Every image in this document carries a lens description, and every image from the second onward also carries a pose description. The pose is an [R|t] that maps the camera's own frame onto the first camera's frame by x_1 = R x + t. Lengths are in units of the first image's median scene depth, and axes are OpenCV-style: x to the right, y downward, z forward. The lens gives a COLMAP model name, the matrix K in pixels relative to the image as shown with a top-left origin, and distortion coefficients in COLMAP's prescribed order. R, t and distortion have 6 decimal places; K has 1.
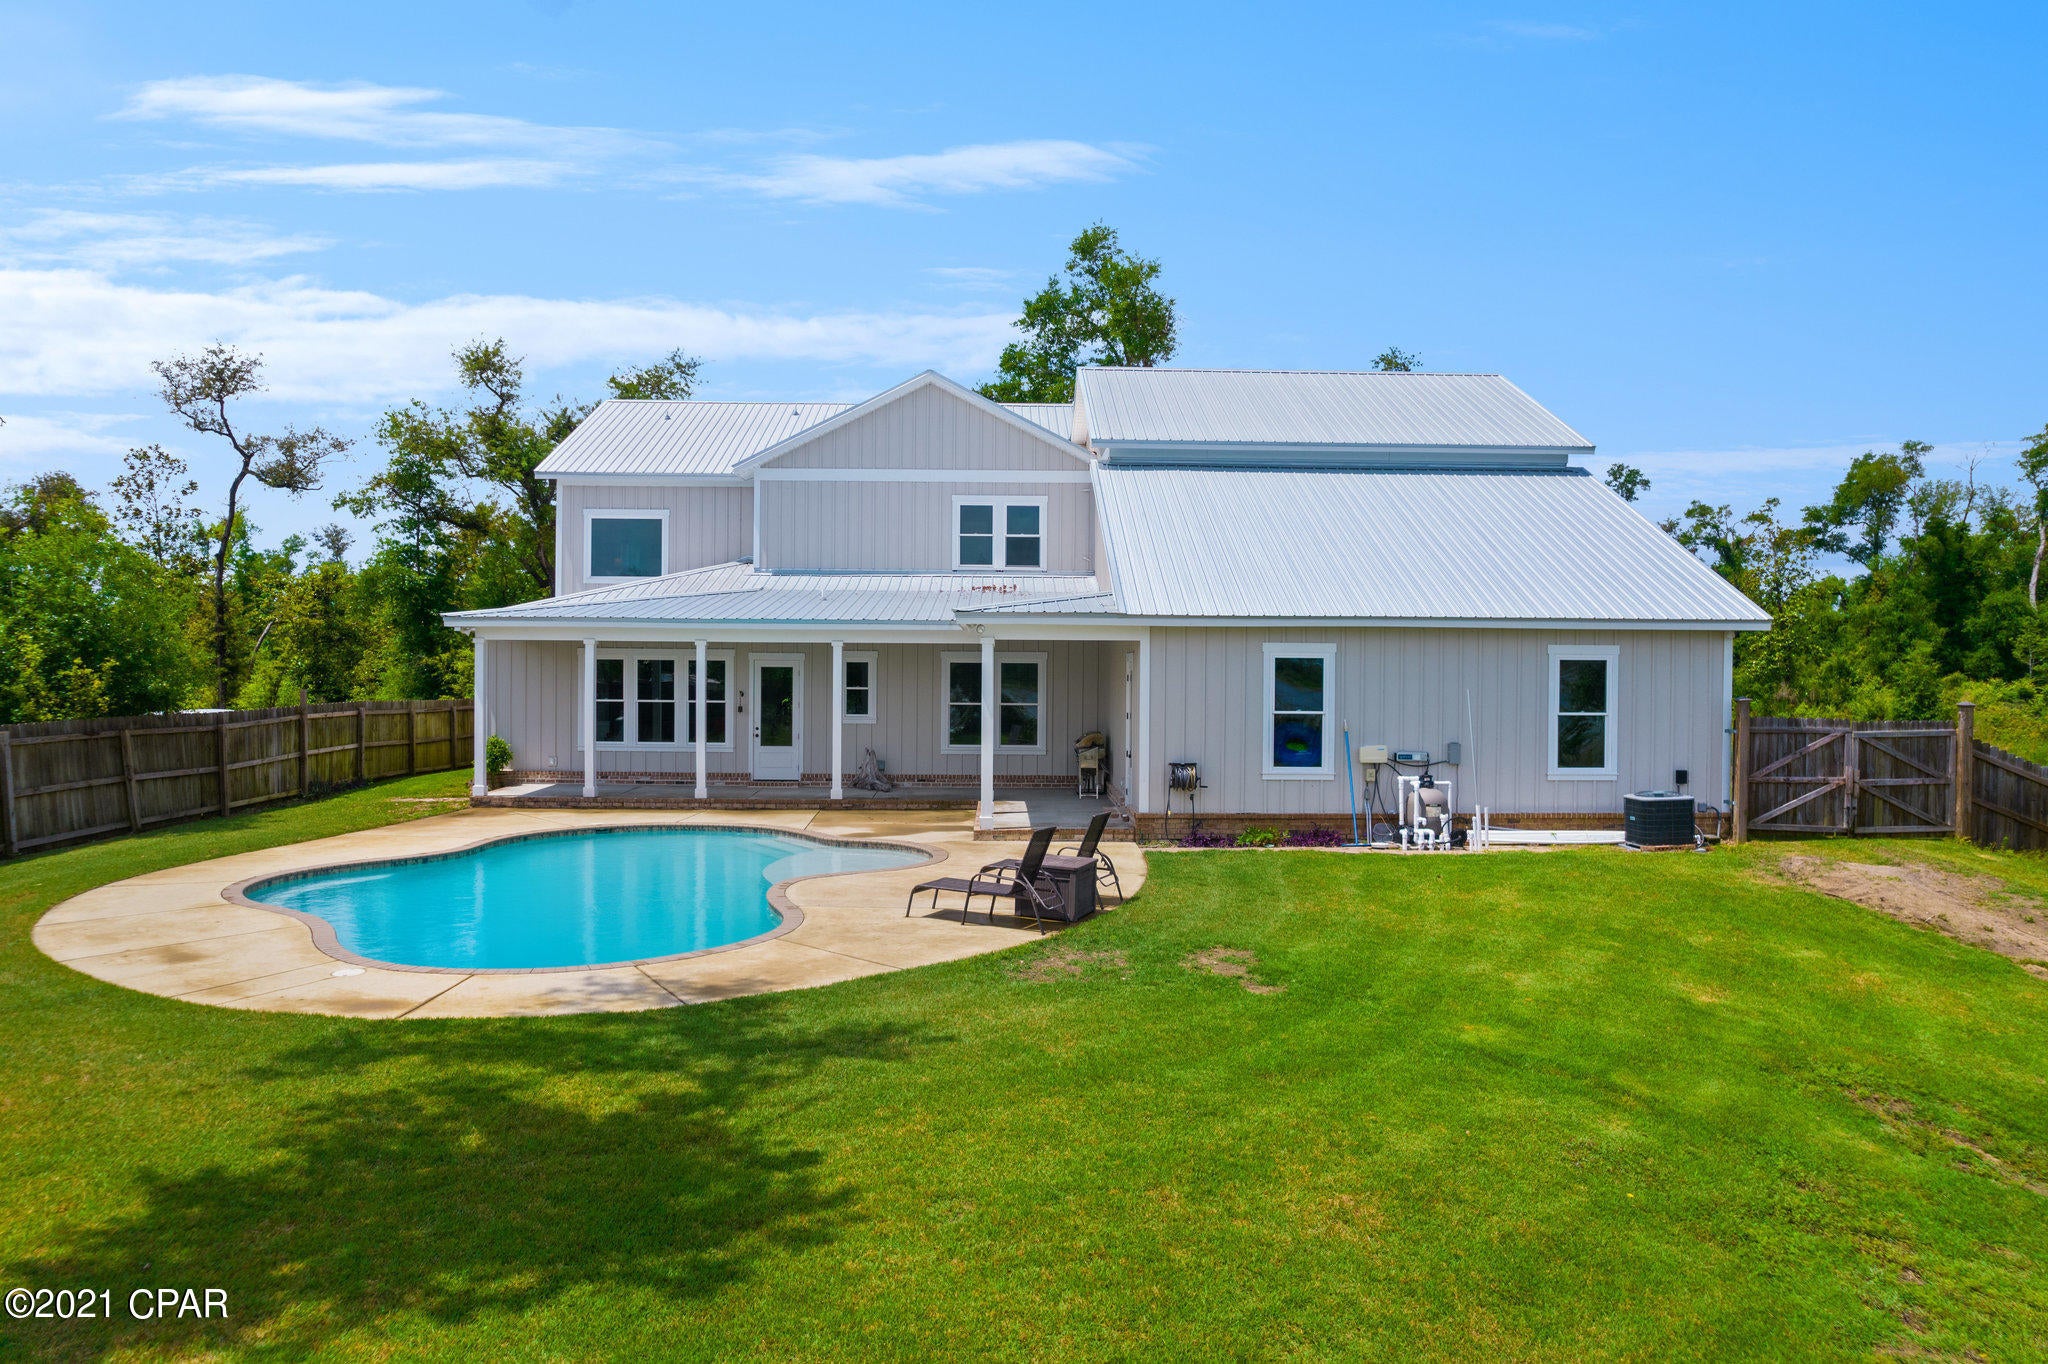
lens RADIAL K [[1283.7, 0, 1024.0], [0, 1283.7, 682.0], [0, 0, 1]] dist [-0.026553, -0.000773]
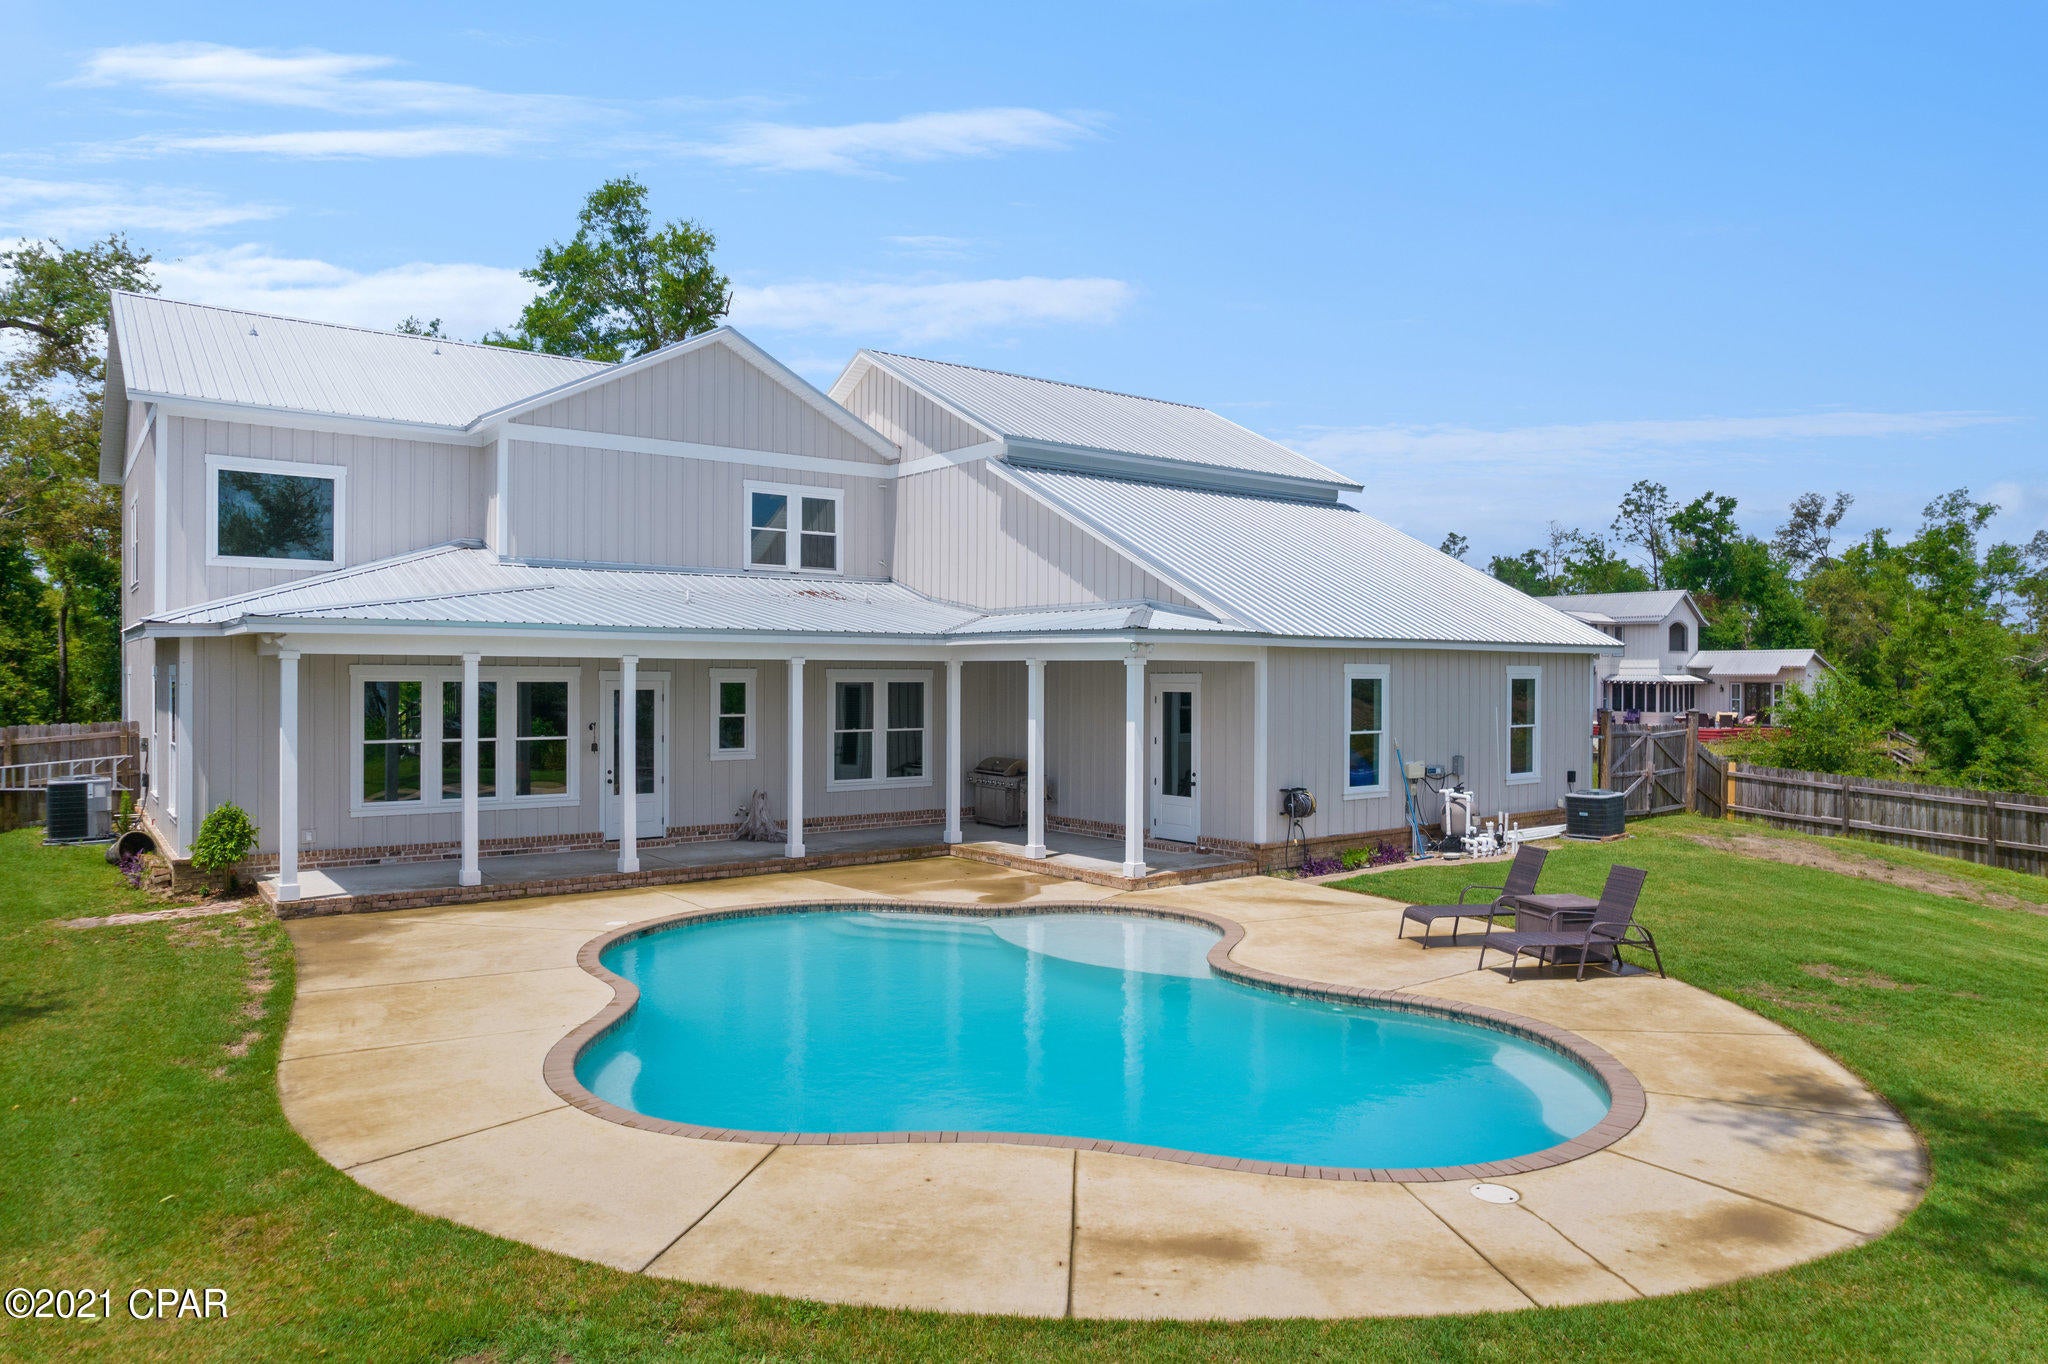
lens RADIAL K [[1298.3, 0, 1028.5], [0, 1298.3, 688.0], [0, 0, 1]] dist [-0.079903, 0.072032]
pose [[0.813309, -0.010420, 0.581739, -0.416151], [0.010543, 0.999939, 0.003171, -0.012134], [-0.581737, 0.003554, 0.813369, 0.226312]]
